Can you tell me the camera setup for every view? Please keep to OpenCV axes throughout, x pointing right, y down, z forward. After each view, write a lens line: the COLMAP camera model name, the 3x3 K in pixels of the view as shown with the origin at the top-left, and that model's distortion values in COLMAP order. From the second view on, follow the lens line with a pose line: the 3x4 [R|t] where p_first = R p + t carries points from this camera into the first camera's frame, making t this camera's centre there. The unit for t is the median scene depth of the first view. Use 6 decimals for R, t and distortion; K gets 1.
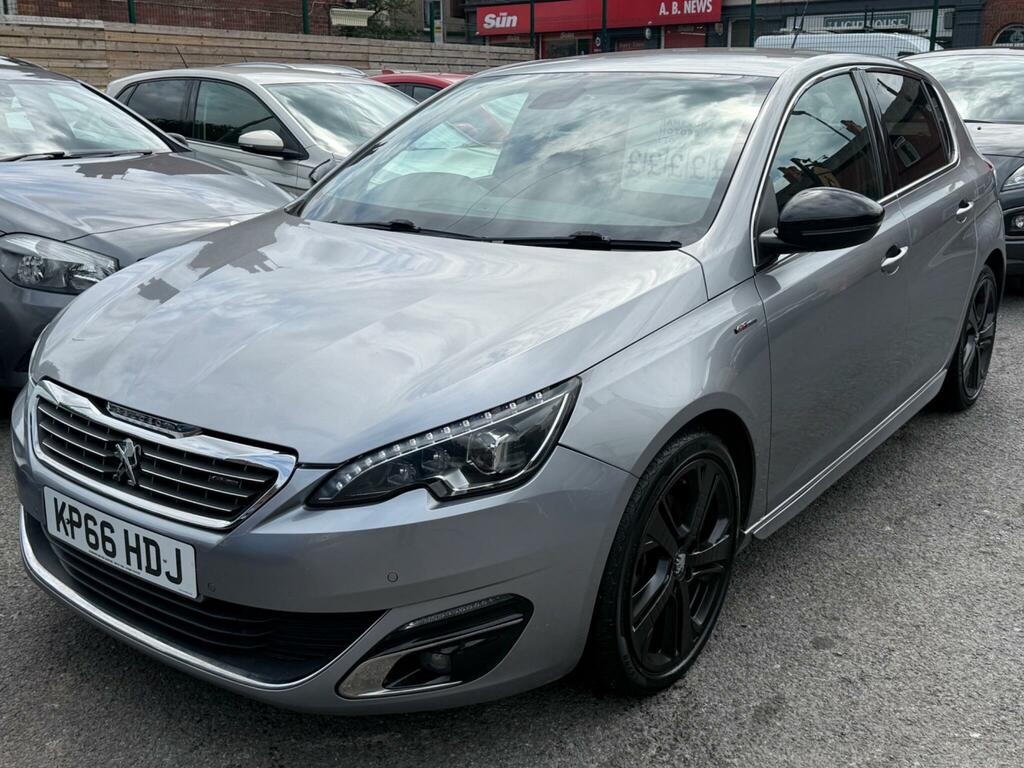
lens RADIAL K [[1037.9, 0, 512.0], [0, 1037.9, 384.0], [0, 0, 1]] dist [0.160945, -0.330536]
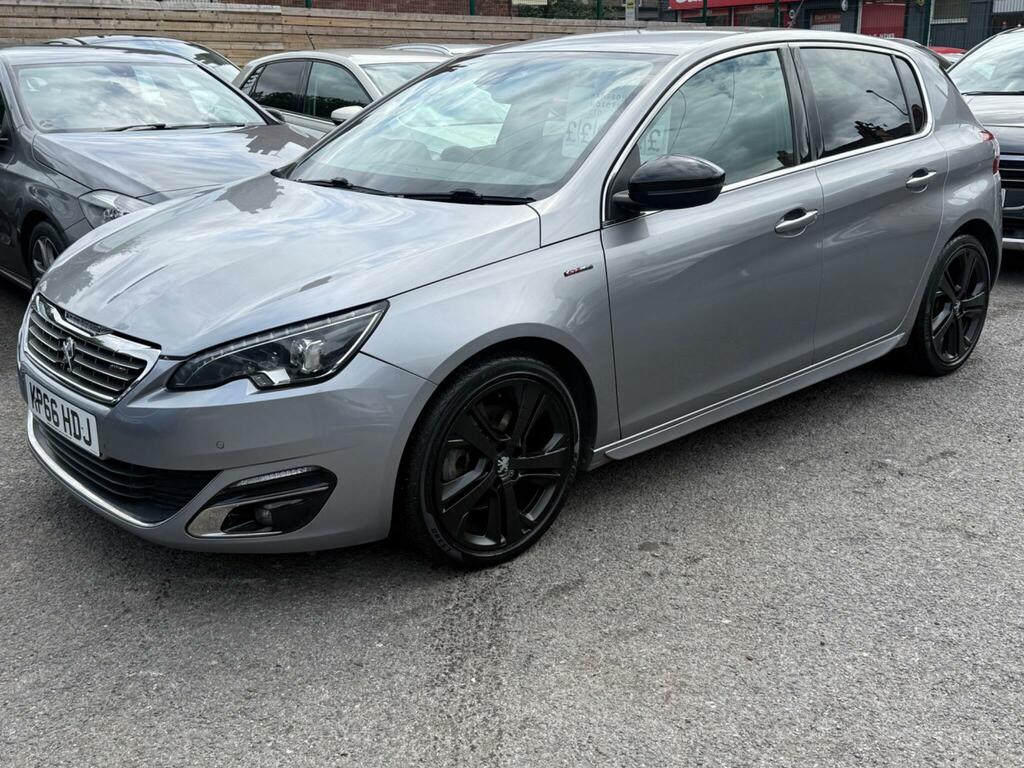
lens RADIAL K [[1037.9, 0, 512.0], [0, 1037.9, 384.0], [0, 0, 1]] dist [0.160945, -0.330536]
pose [[0.981204, 0.048278, -0.186834, 0.341446], [-0.044482, 0.998711, 0.024463, 0.042828], [0.187775, -0.015692, 0.982087, -0.154387]]
